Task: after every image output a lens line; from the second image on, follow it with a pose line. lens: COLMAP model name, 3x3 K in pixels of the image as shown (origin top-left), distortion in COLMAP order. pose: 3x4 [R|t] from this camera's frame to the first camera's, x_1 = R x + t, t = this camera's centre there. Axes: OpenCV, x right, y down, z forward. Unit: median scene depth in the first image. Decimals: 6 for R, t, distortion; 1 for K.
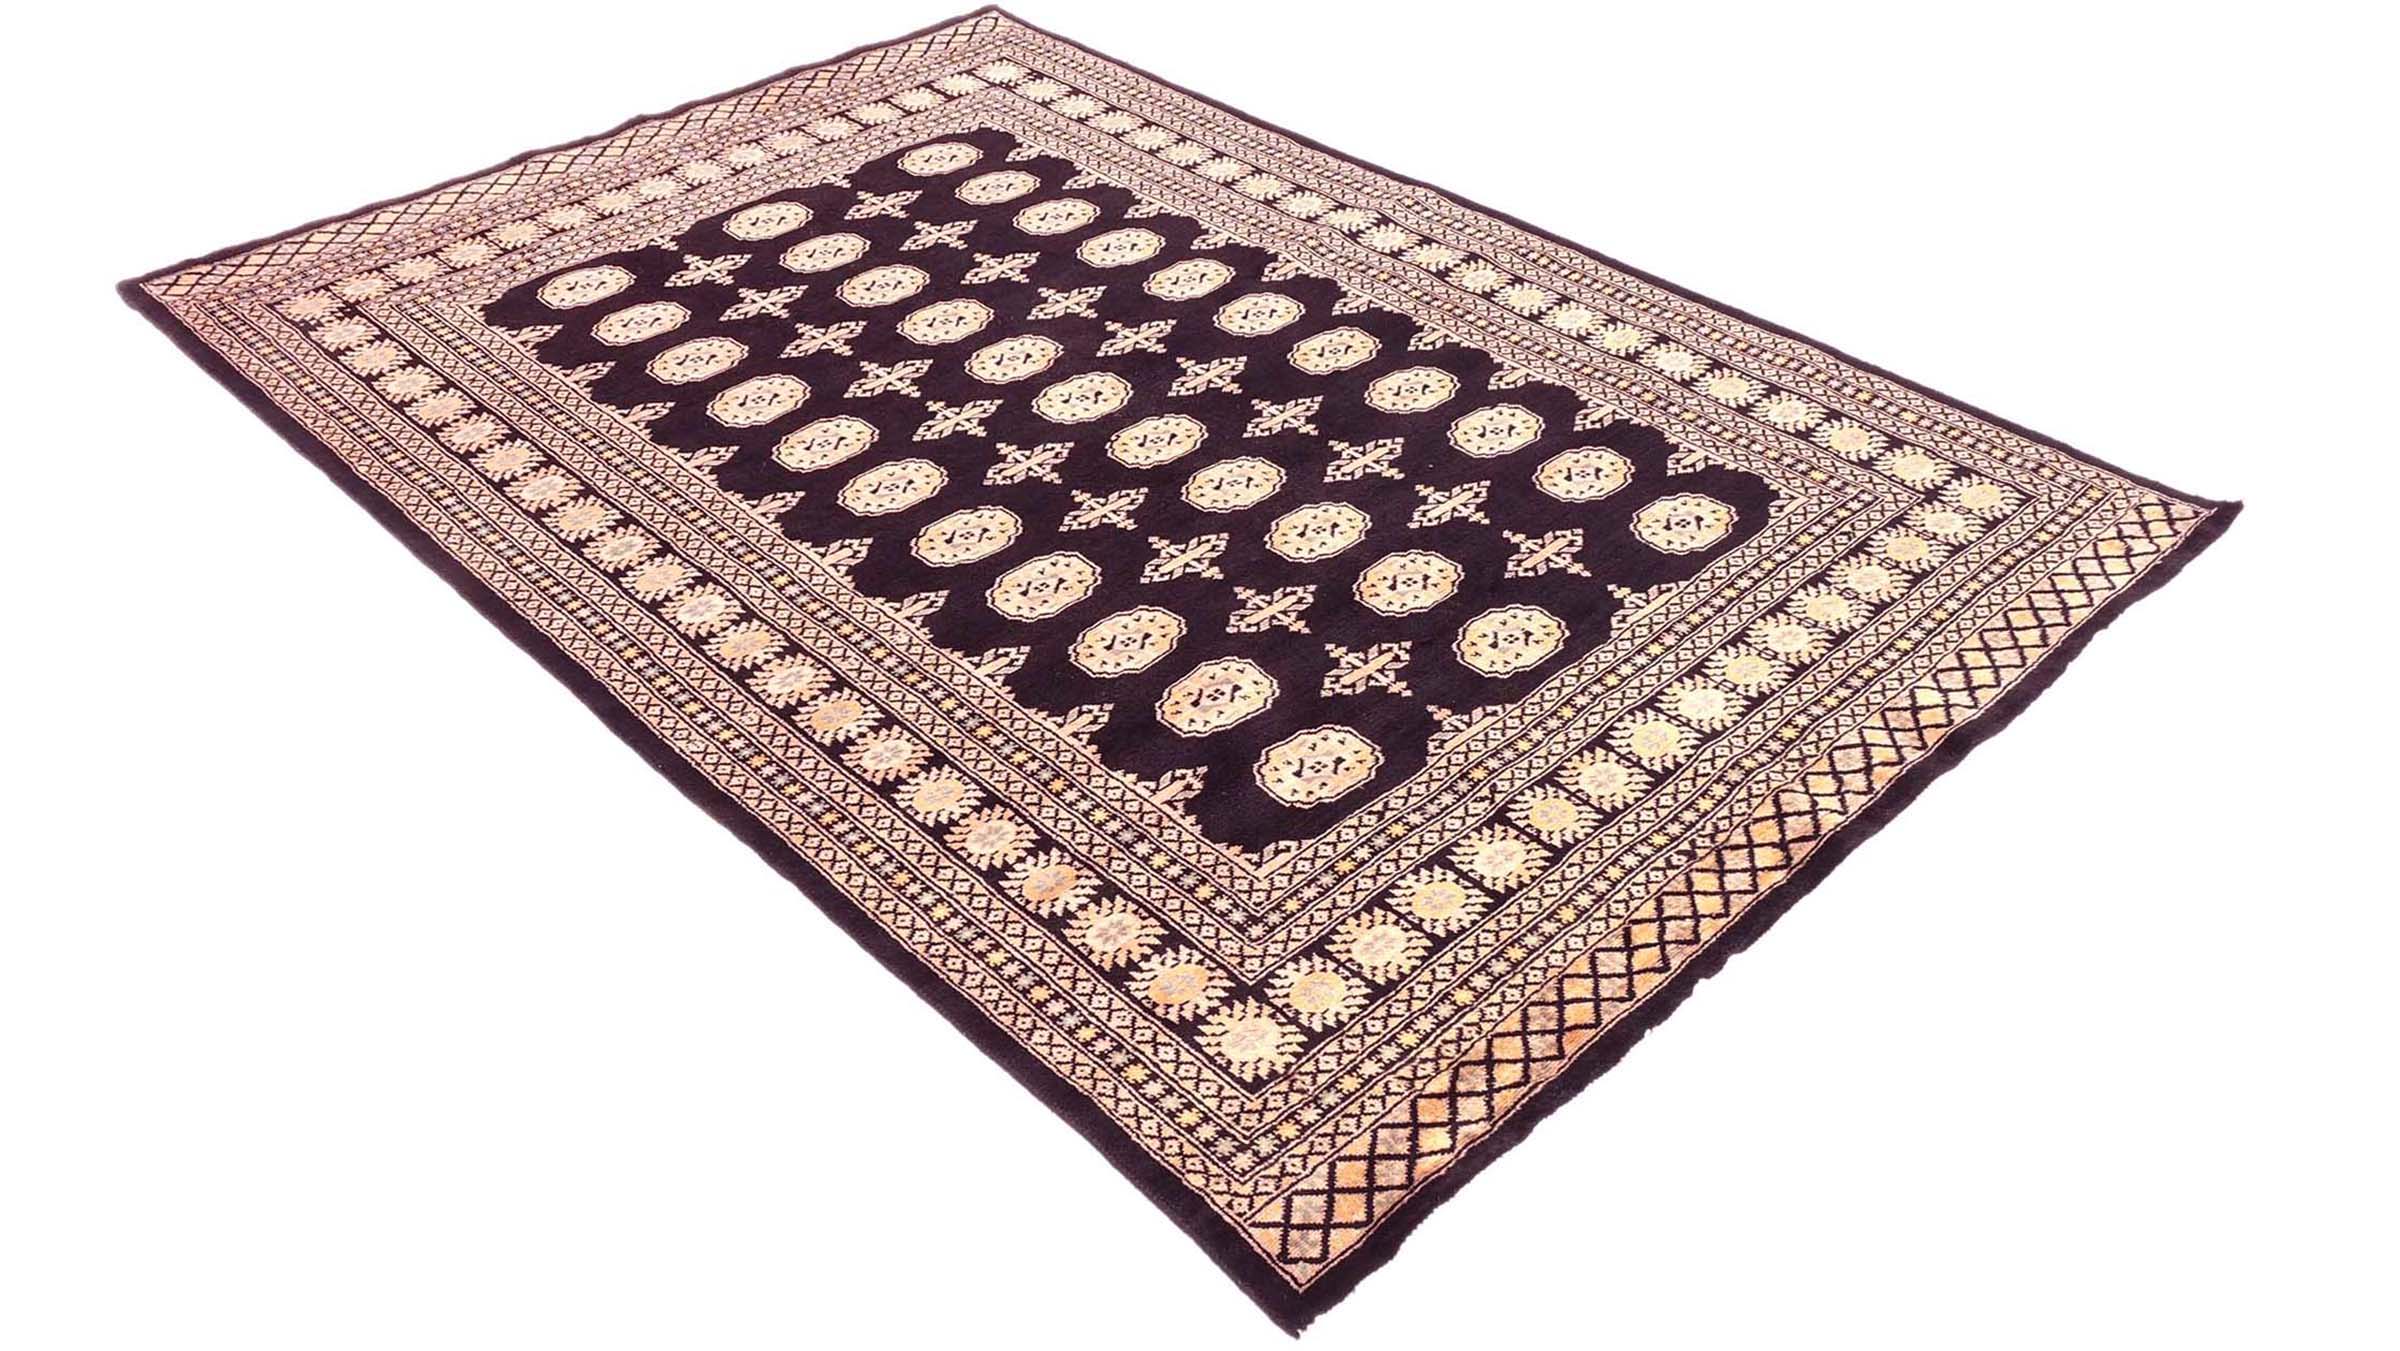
lens RADIAL K [[1885.1, 0, 1193.7], [0, 1885.1, 672.5], [0, 0, 1]] dist [-0.000203, -0.011735]
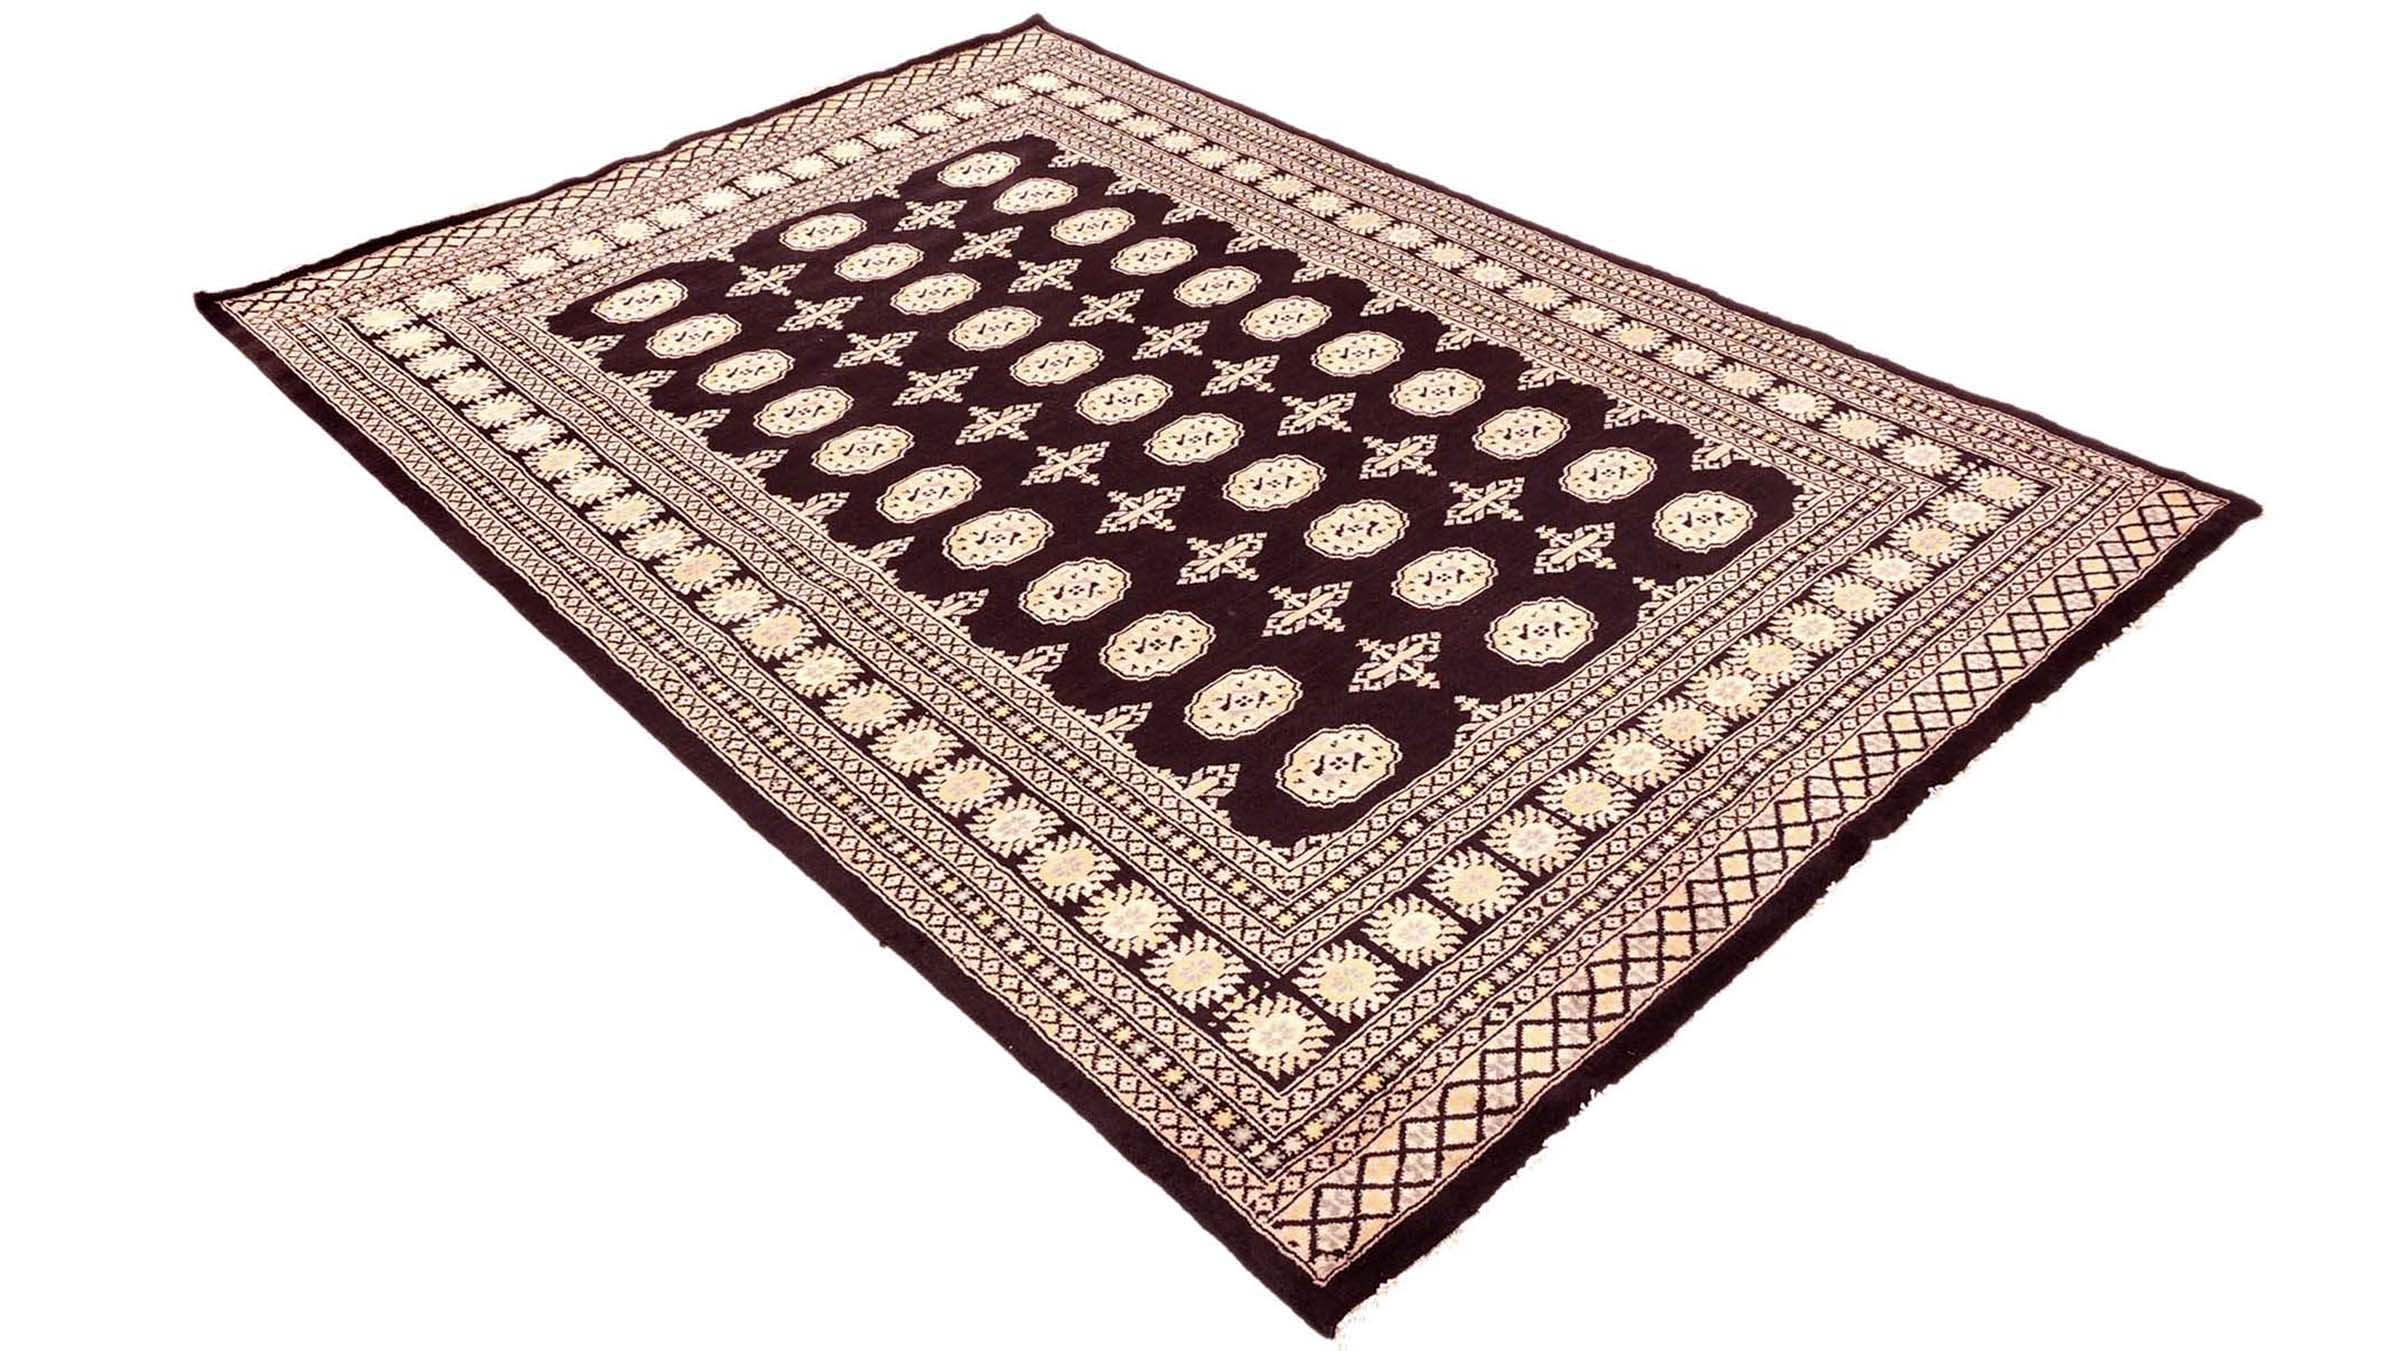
lens RADIAL K [[1987.2, 0, 1185.4], [0, 1987.2, 677.4], [0, 0, 1]] dist [-0.000415, -0.006769]
pose [[-0.999342, 0.005909, 0.035789, -0.137118], [0.036251, 0.197550, 0.979622, -1.242216], [-0.001282, 0.980275, -0.197635, 1.435247]]
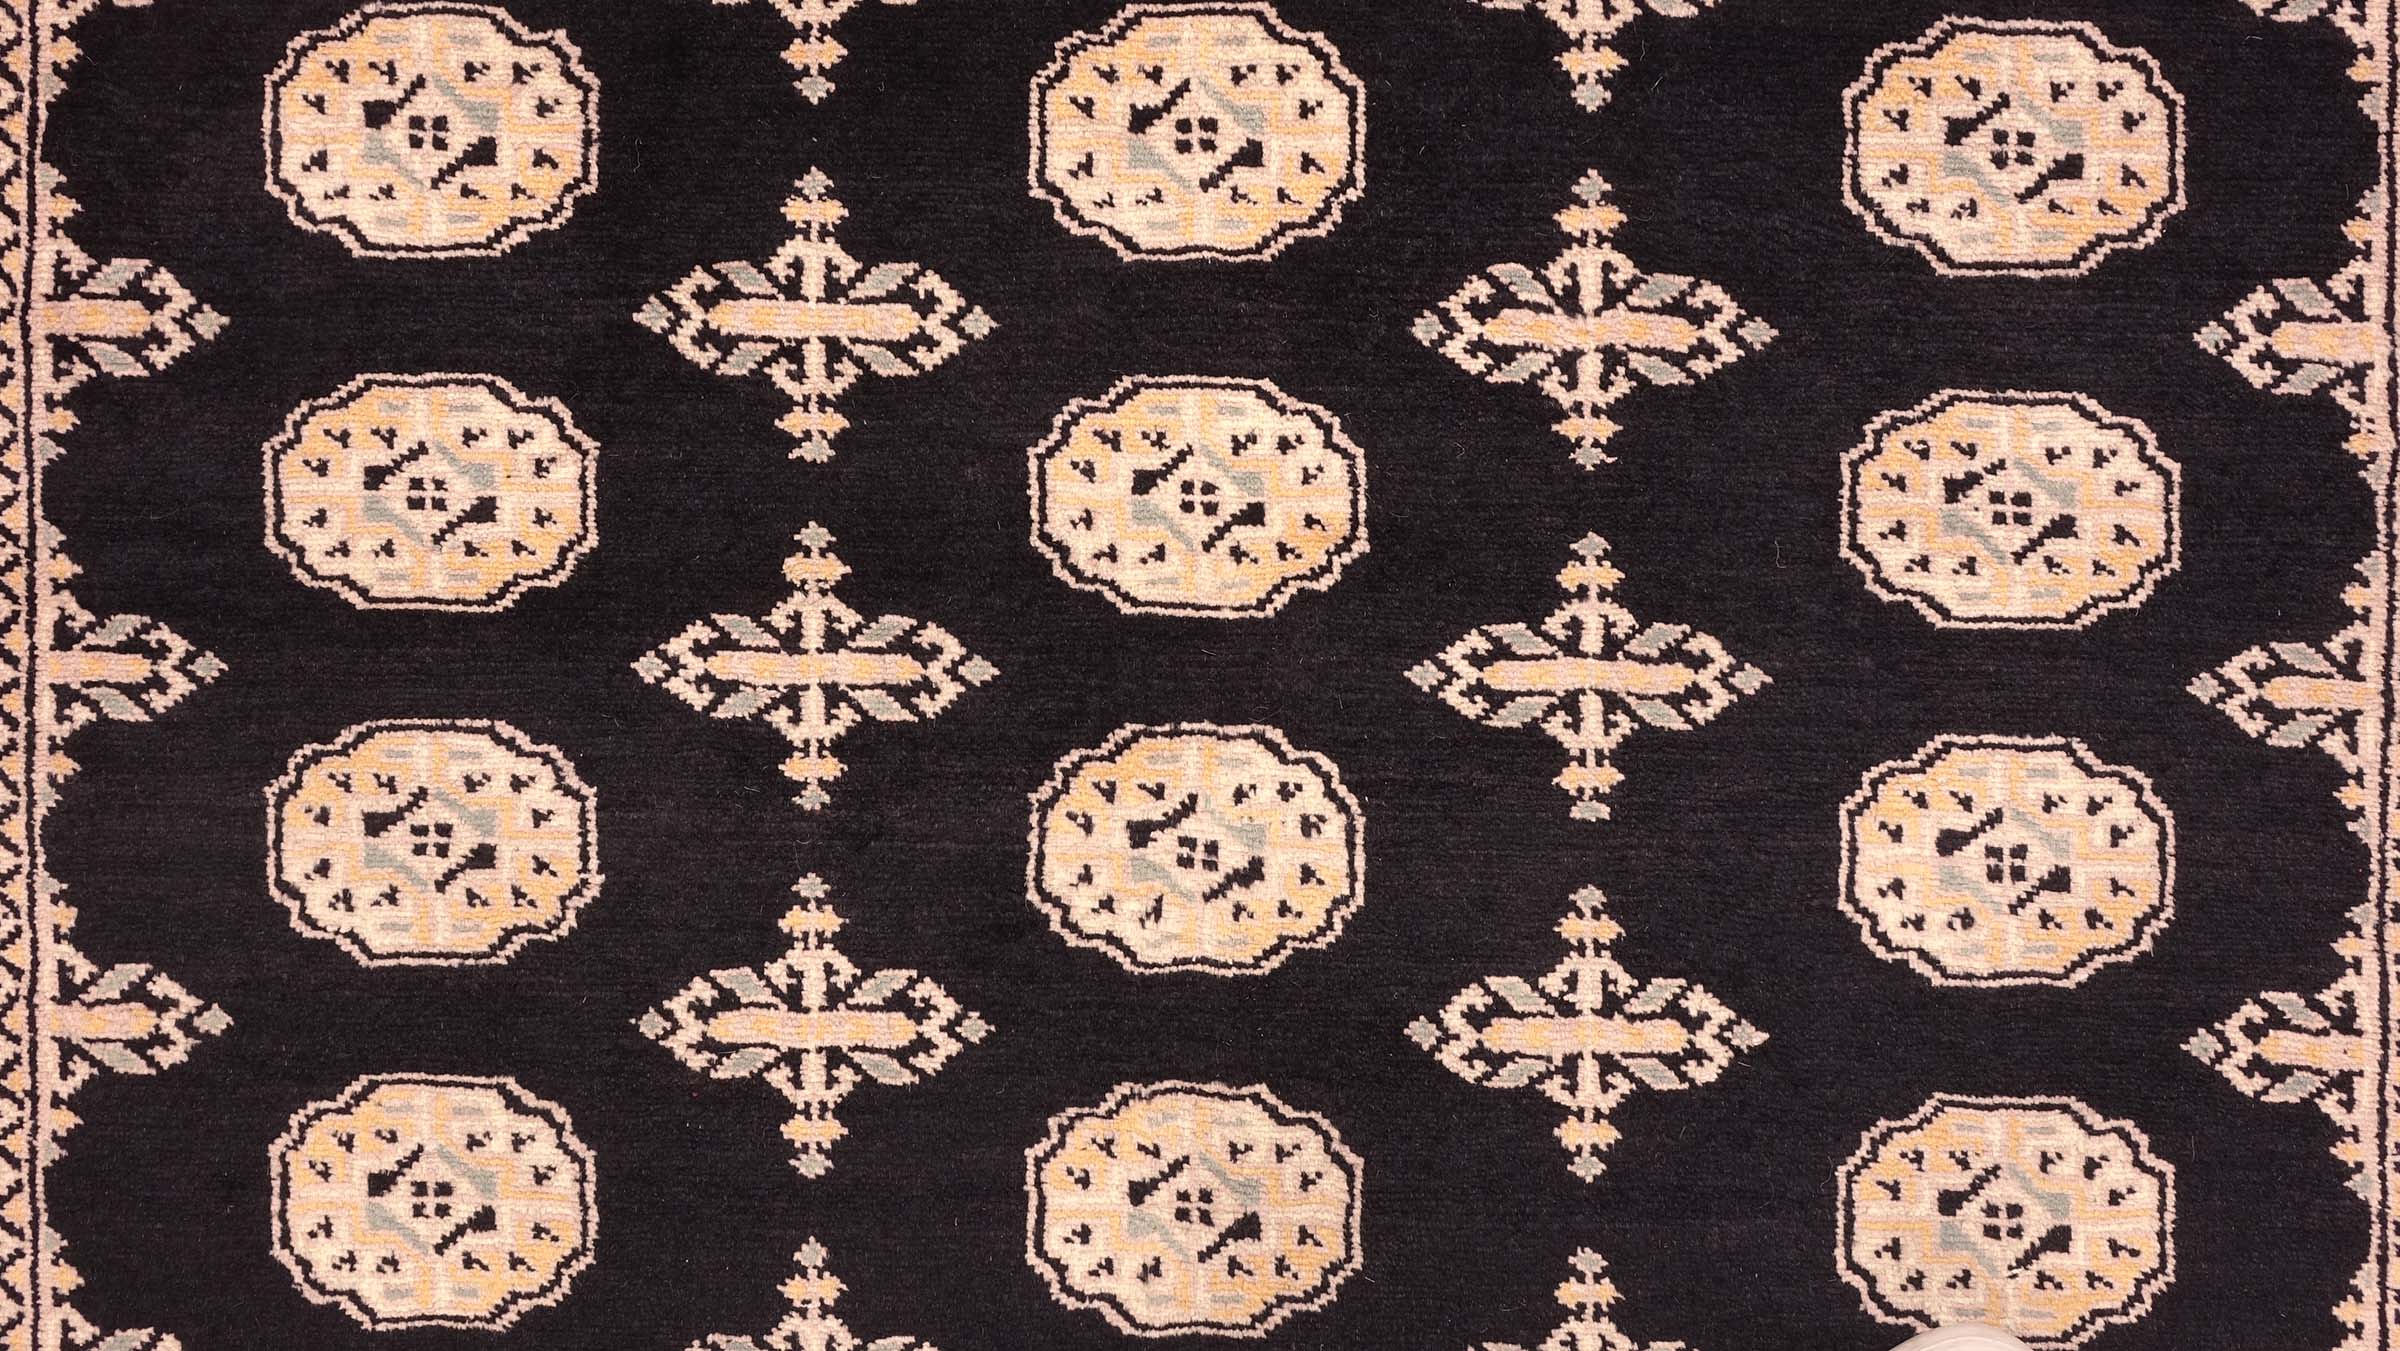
lens RADIAL K [[3435.1, 0, 1184.0], [0, 3435.1, 674.4], [0, 0, 1]] dist [-0.025088, 0.000000]
pose [[0.715231, 0.698876, 0.004183, -0.215293], [-0.440211, 0.445849, 0.779380, -0.708851], [0.542825, -0.559278, 0.626538, 0.800306]]
